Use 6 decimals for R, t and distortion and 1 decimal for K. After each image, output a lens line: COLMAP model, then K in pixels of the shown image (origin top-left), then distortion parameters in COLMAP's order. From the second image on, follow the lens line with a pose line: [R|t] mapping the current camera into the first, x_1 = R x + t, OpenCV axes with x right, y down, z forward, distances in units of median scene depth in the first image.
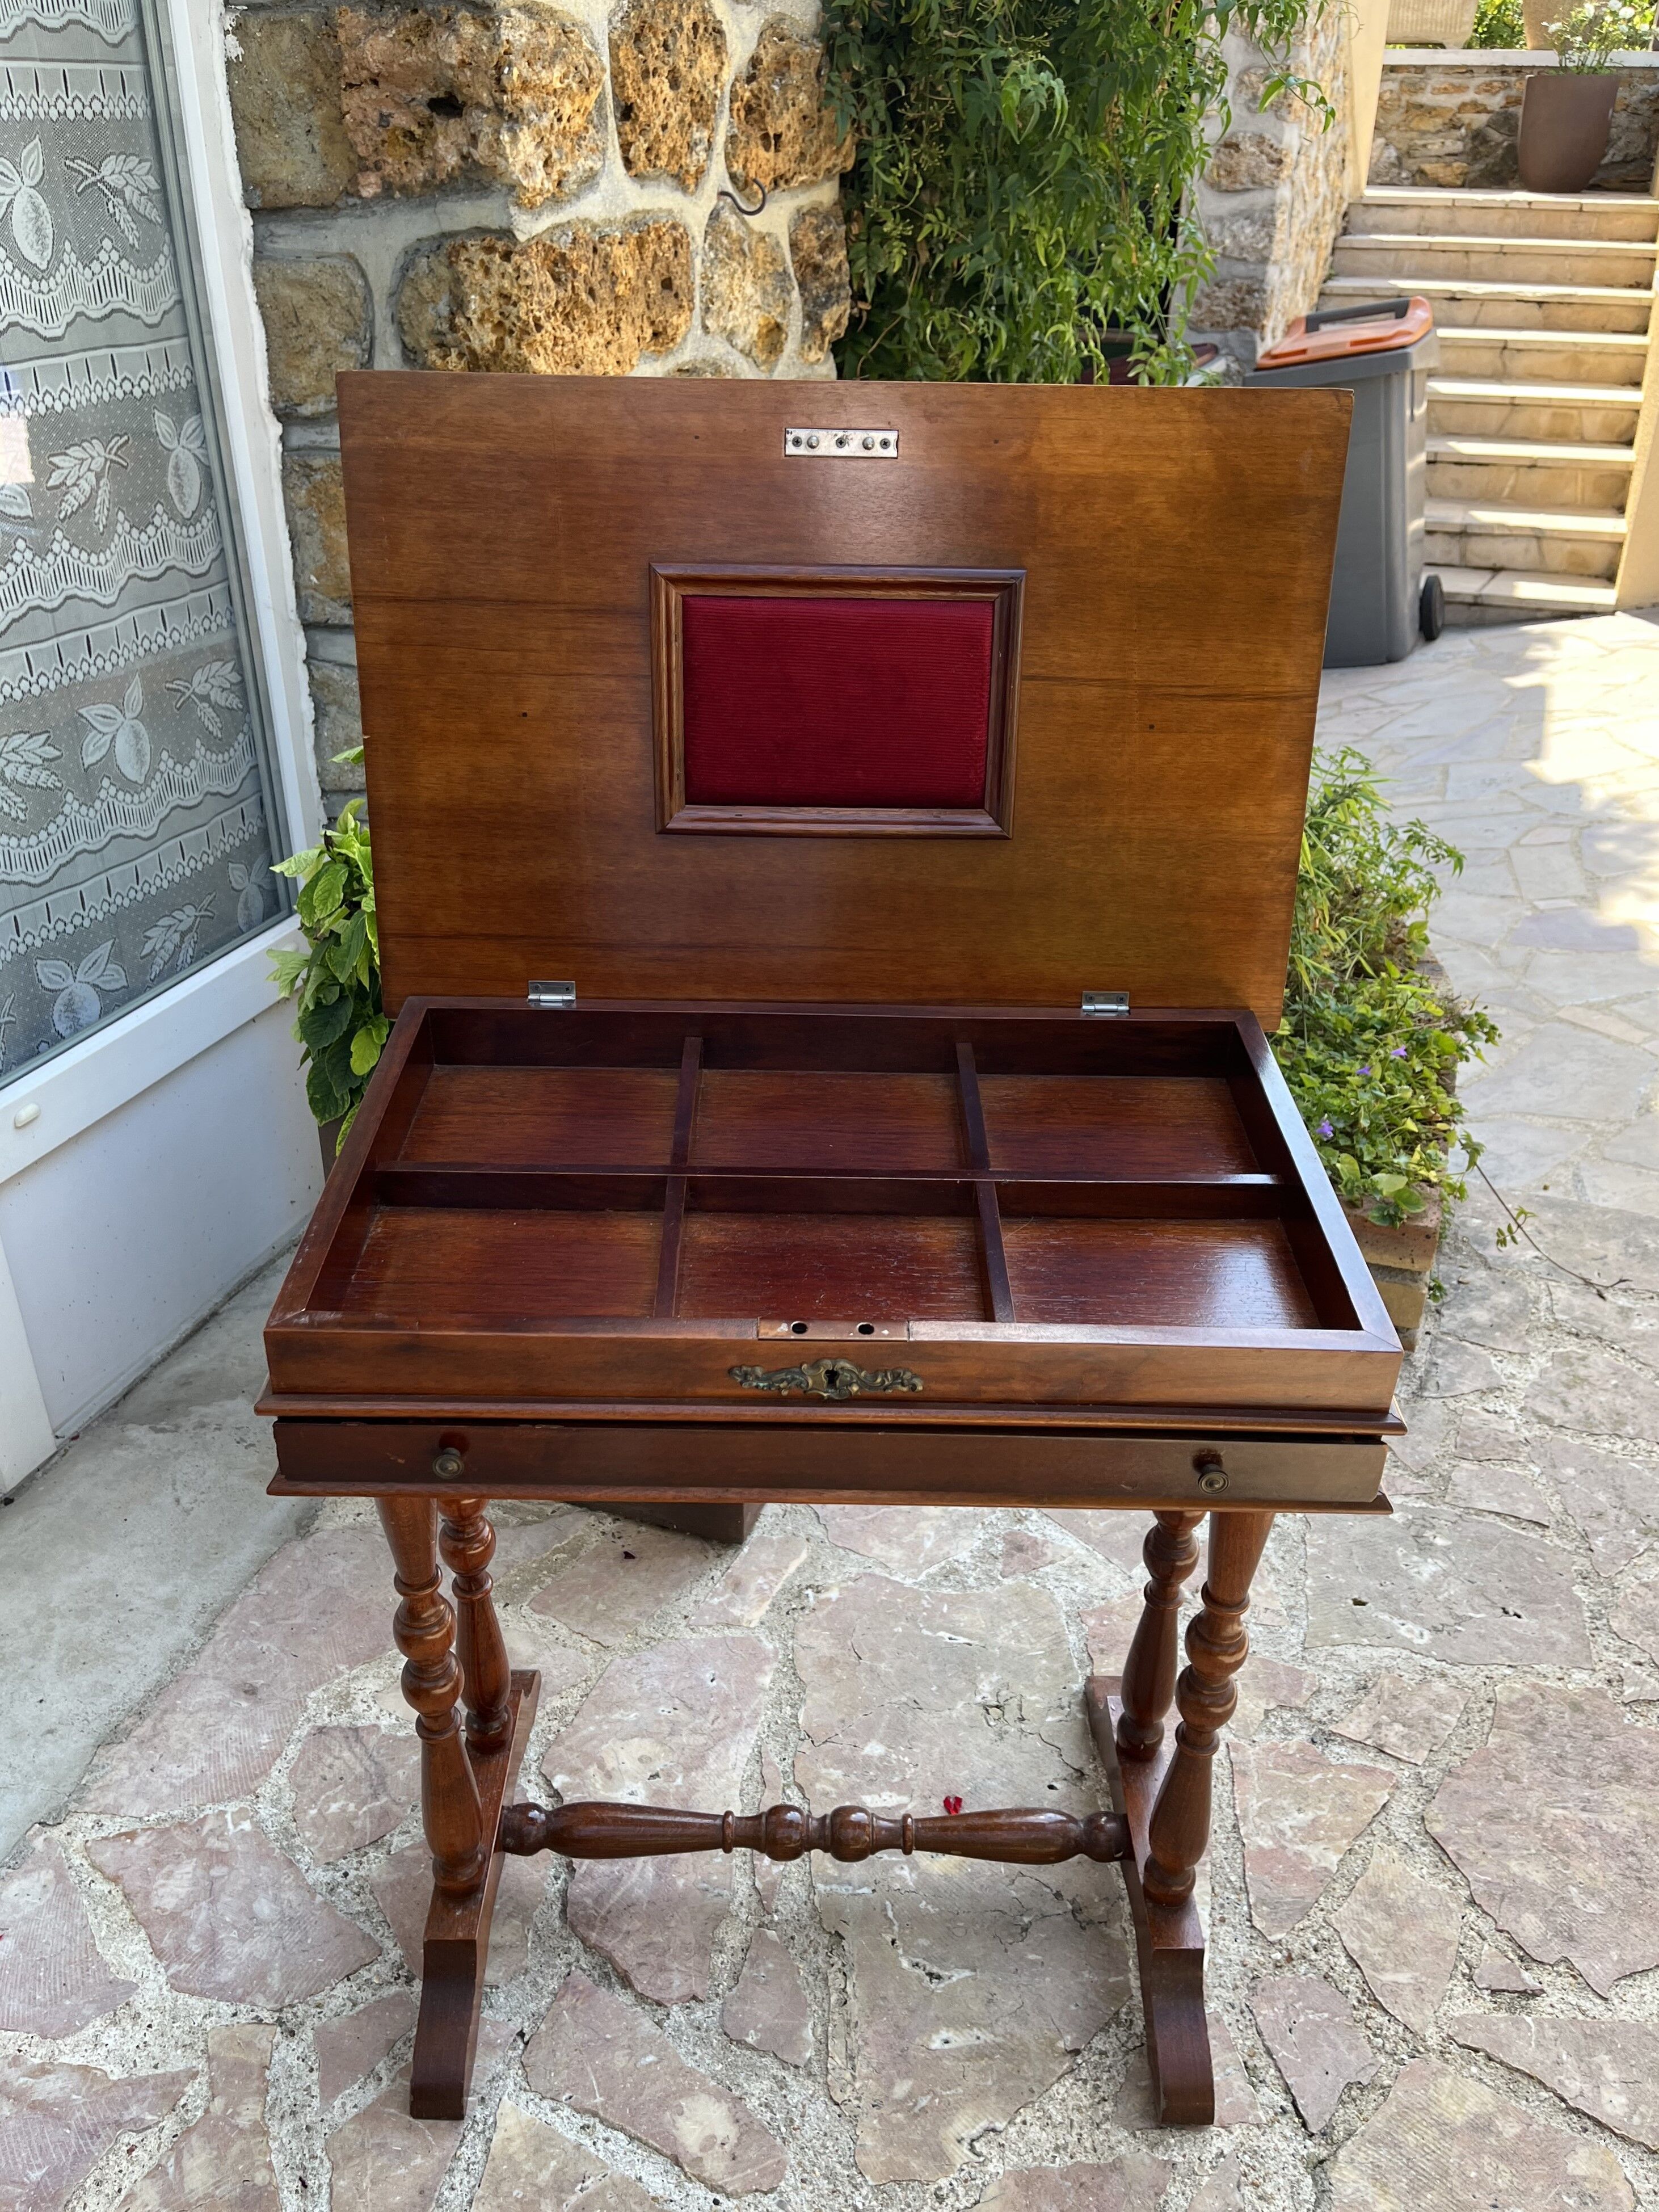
lens RADIAL K [[1732.1, 0, 822.8], [0, 1732.1, 1122.8], [0, 0, 1]] dist [0.043277, -0.049808]
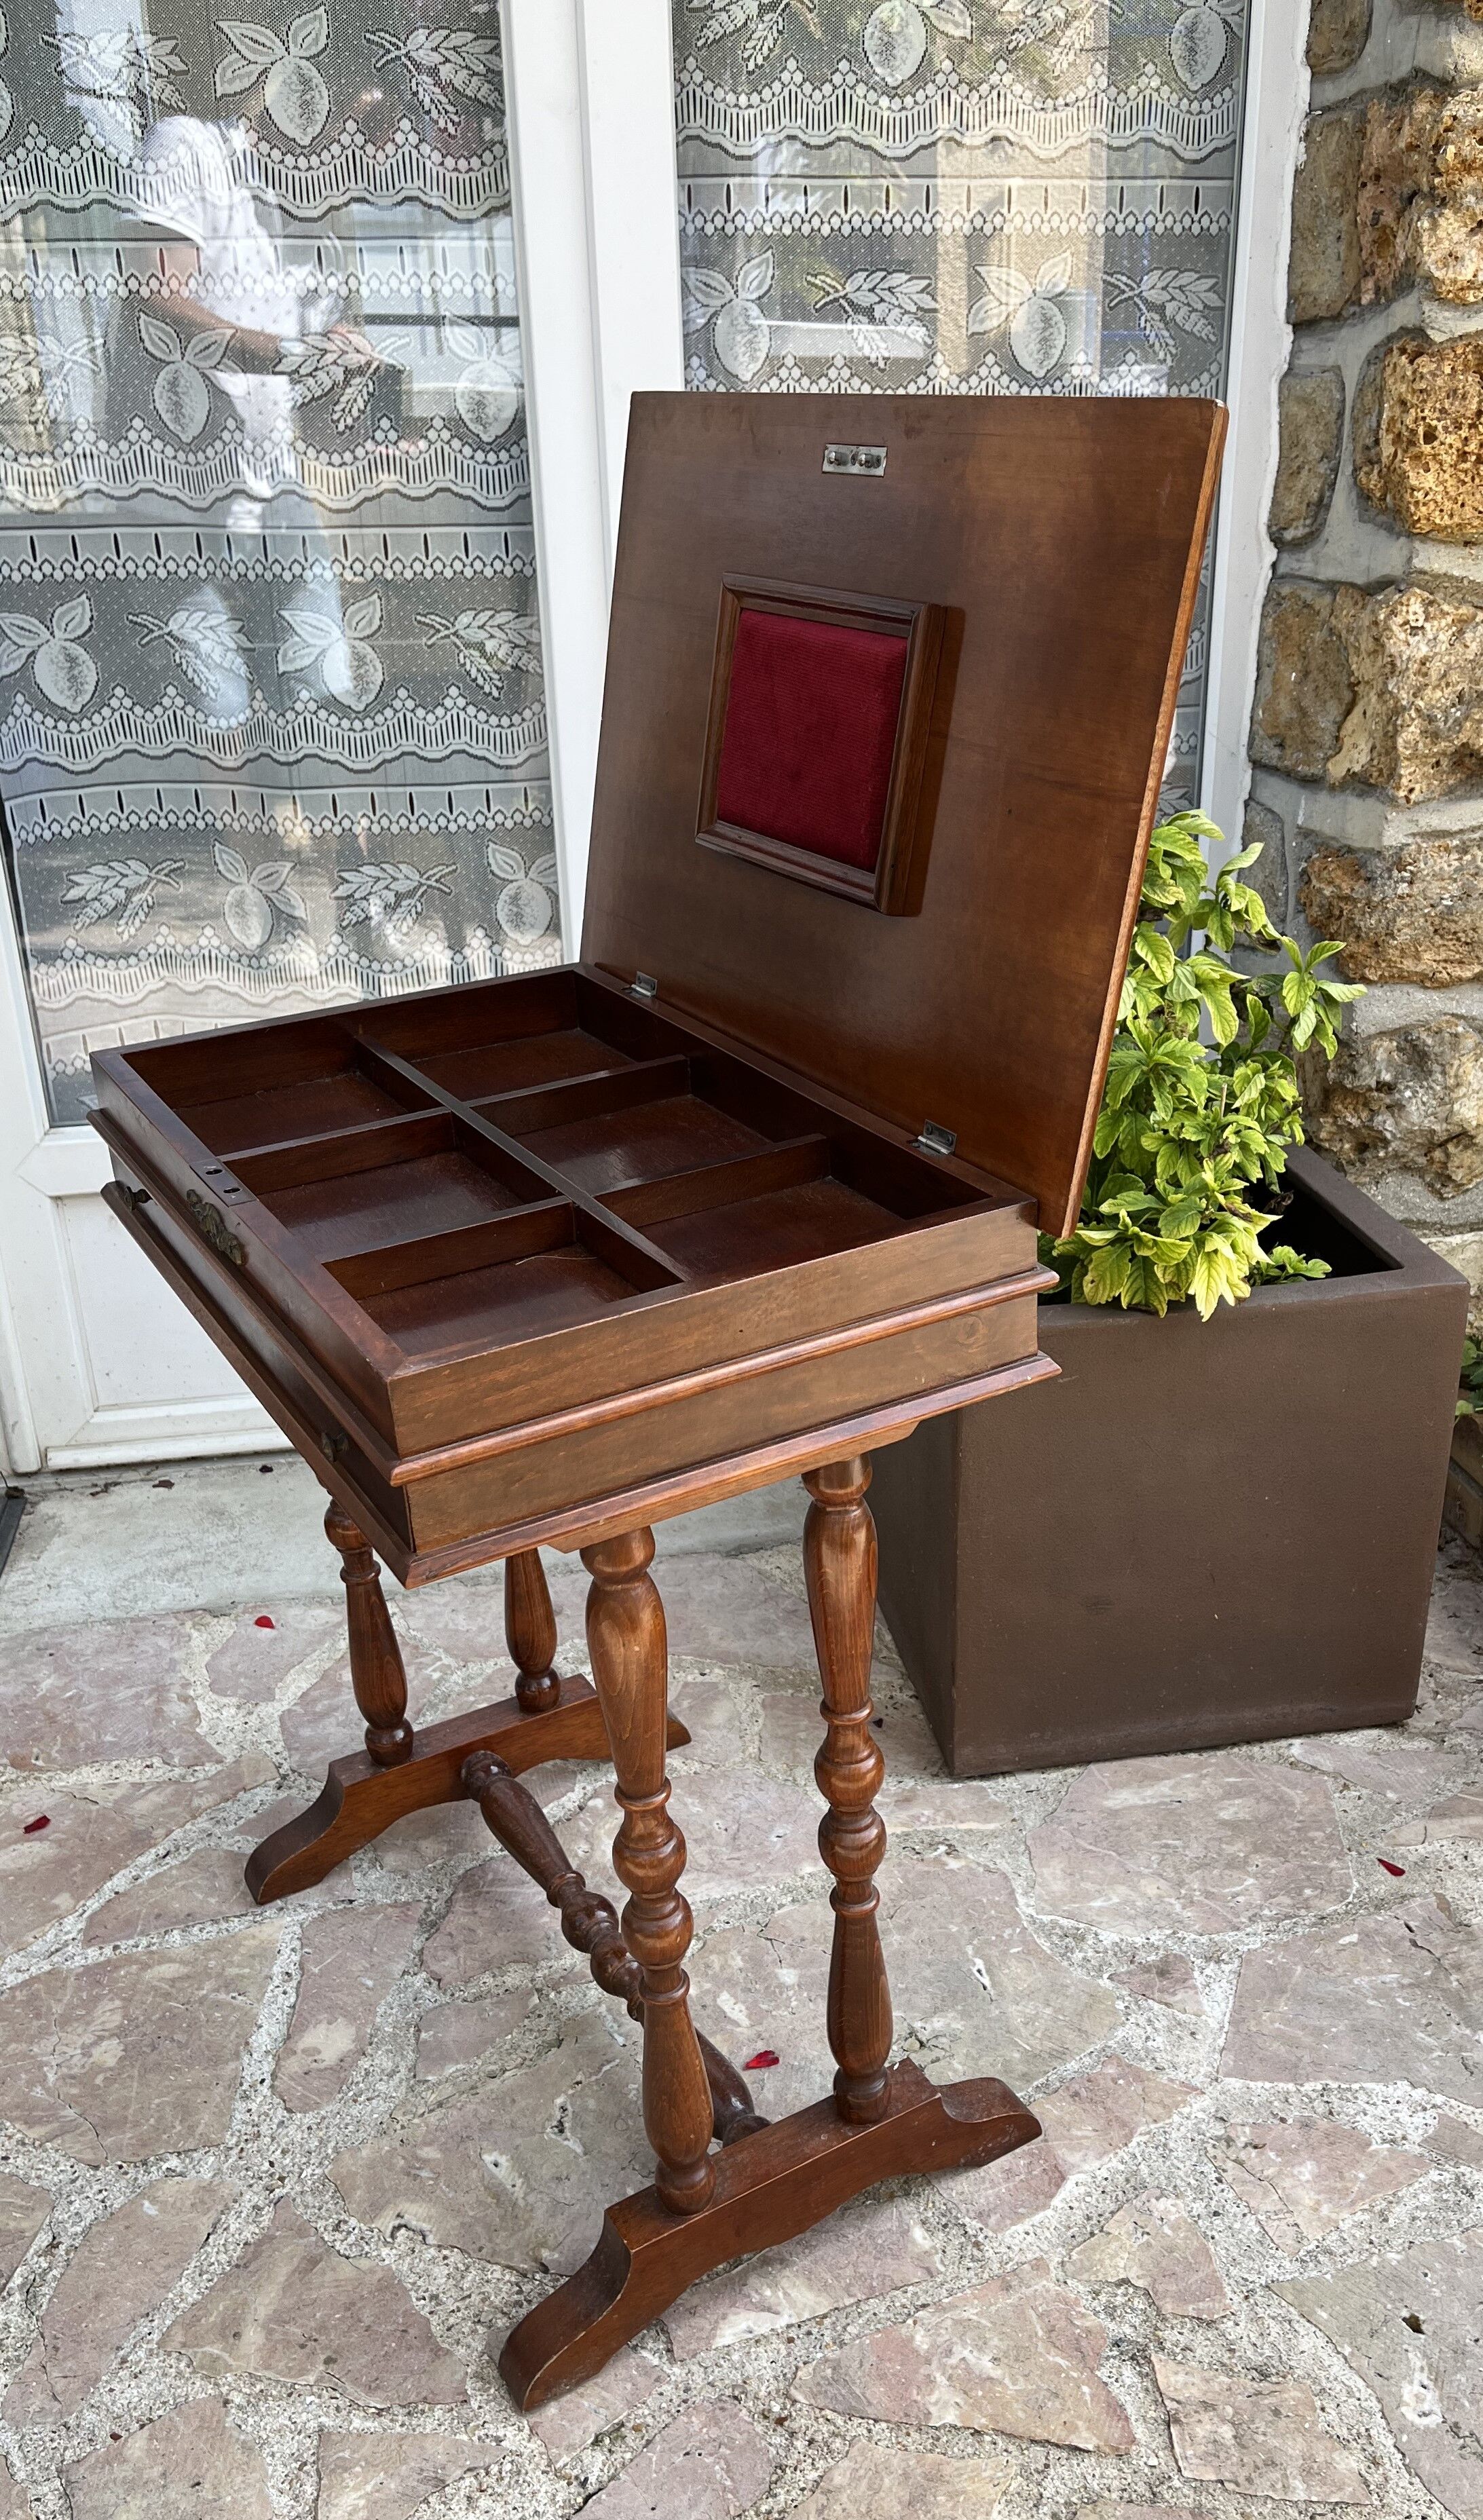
lens RADIAL K [[2080.3, 0, 850.5], [0, 2080.3, 1357.6], [0, 0, 1]] dist [0.025831, -0.003485]
pose [[0.511539, 0.348082, -0.785600, 0.796149], [-0.413561, 0.901149, 0.129991, -0.072218], [0.753190, 0.258398, 0.604926, 0.324415]]
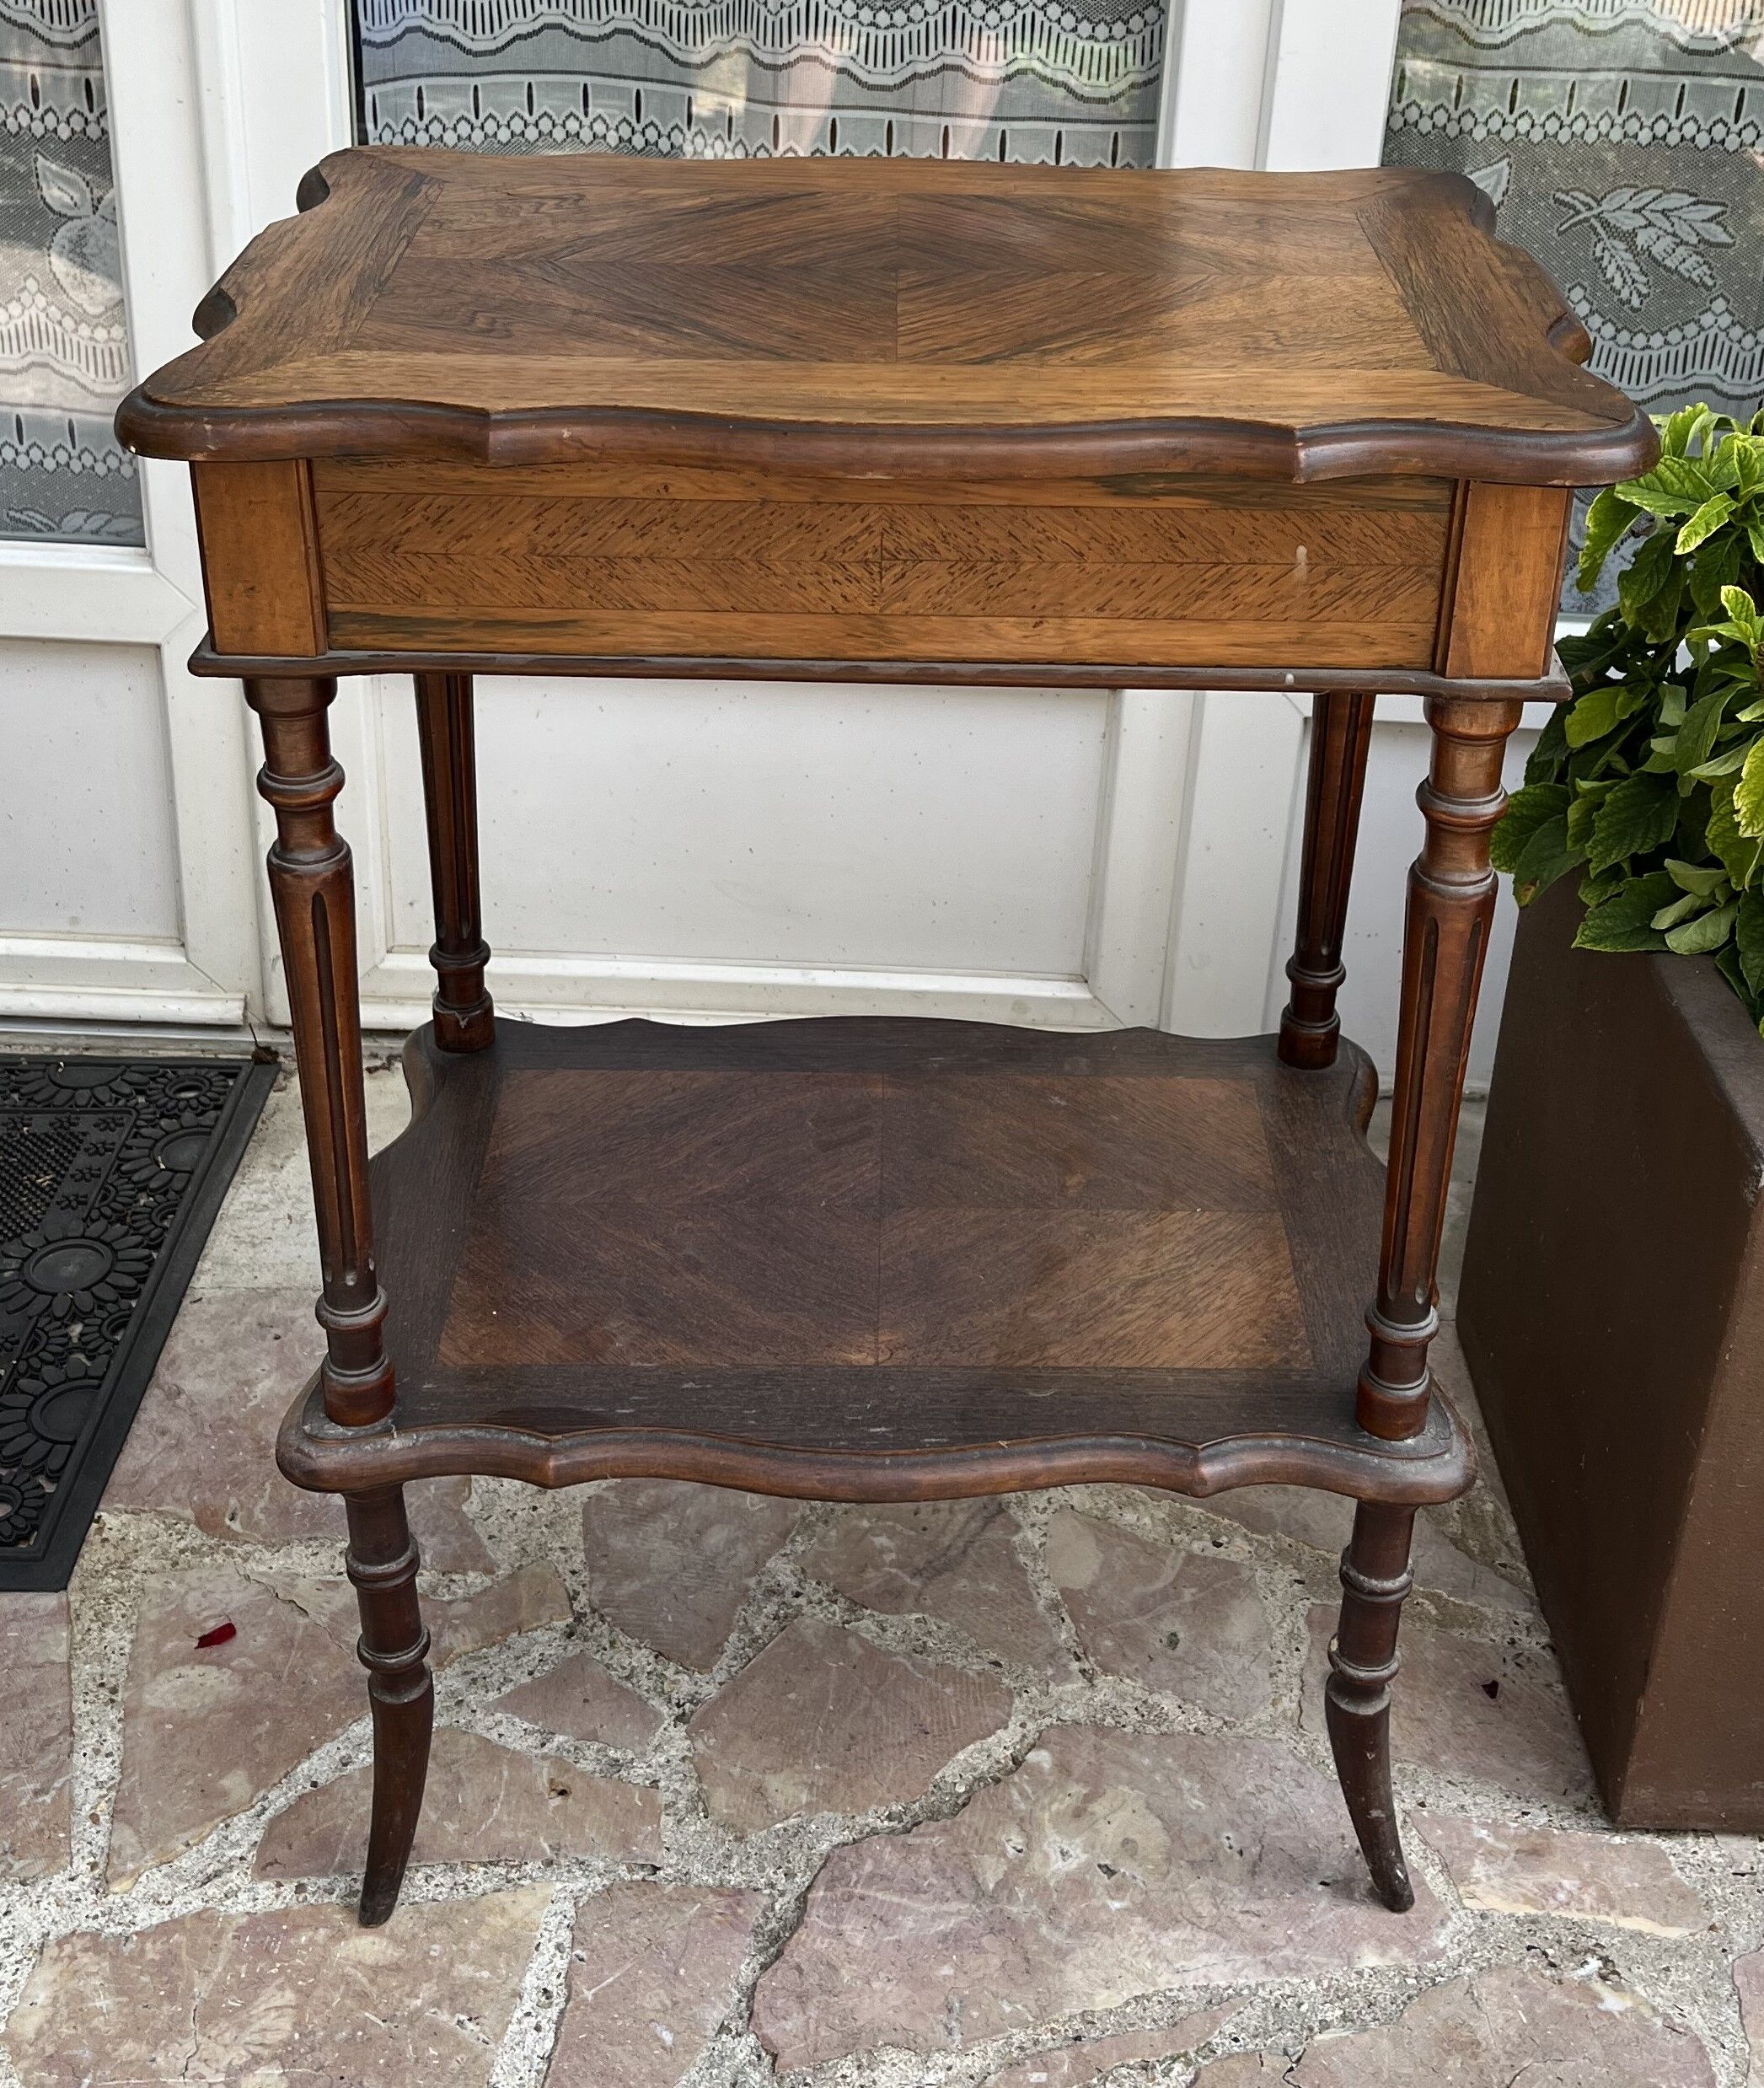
lens RADIAL K [[2583.0, 0, 939.2], [0, 2583.0, 827.3], [0, 0, 1]] dist [0.023383, 0.000000]
pose [[0.340348, 0.427669, -0.837414, 0.501073], [-0.504654, 0.834531, 0.221092, -0.103759], [0.793402, 0.347356, 0.499856, 0.381605]]
